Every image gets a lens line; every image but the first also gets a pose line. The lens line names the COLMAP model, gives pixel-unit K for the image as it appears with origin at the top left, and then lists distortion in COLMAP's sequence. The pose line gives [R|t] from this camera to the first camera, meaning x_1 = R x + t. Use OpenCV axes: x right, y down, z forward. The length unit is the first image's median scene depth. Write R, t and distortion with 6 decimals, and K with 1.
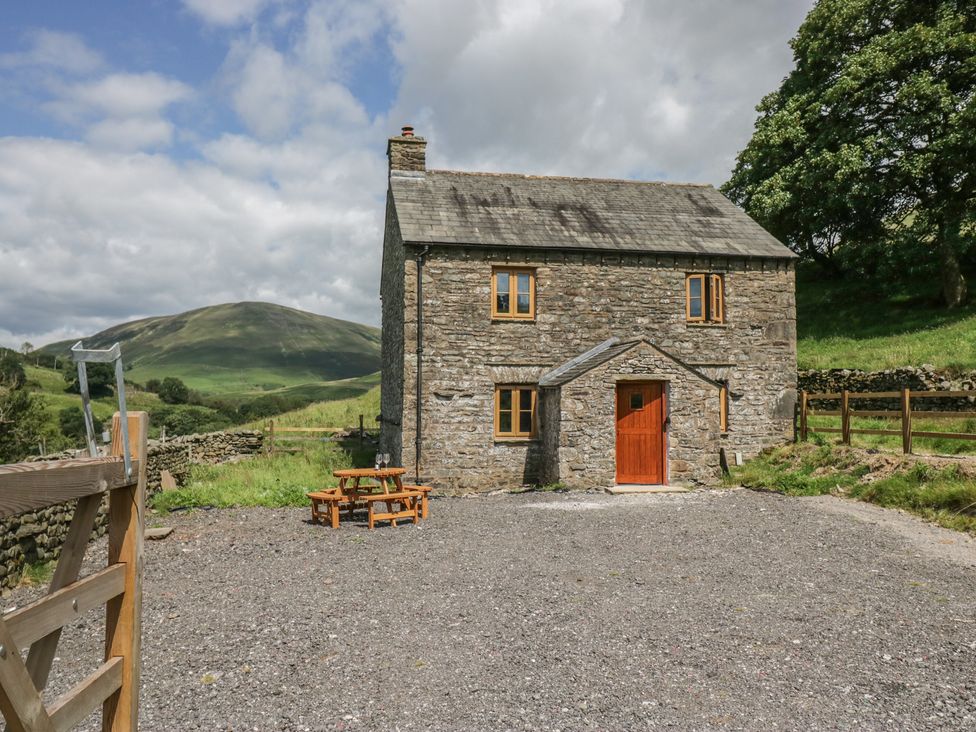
lens RADIAL K [[845.2, 0, 489.0], [0, 845.2, 355.6], [0, 0, 1]] dist [0.015144, -0.024040]
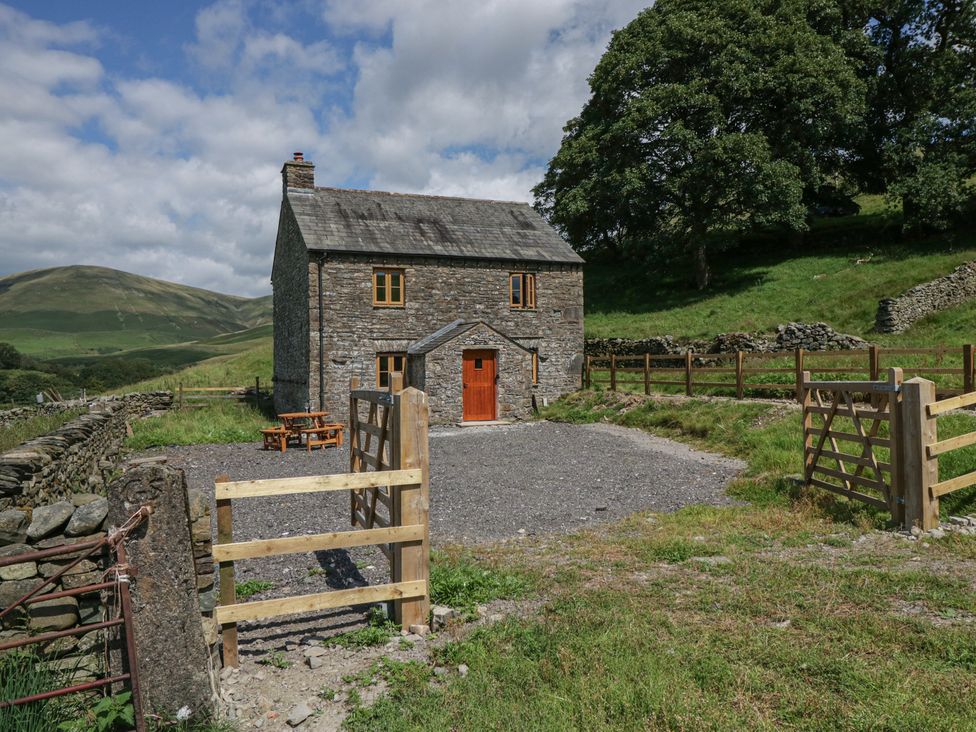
lens RADIAL K [[774.6, 0, 494.7], [0, 774.6, 363.2], [0, 0, 1]] dist [0.007754, -0.001274]
pose [[0.977731, -0.013849, 0.209403, -0.066617], [0.001915, 0.998367, 0.057085, -0.020733], [-0.209852, -0.055413, 0.976162, -0.275550]]
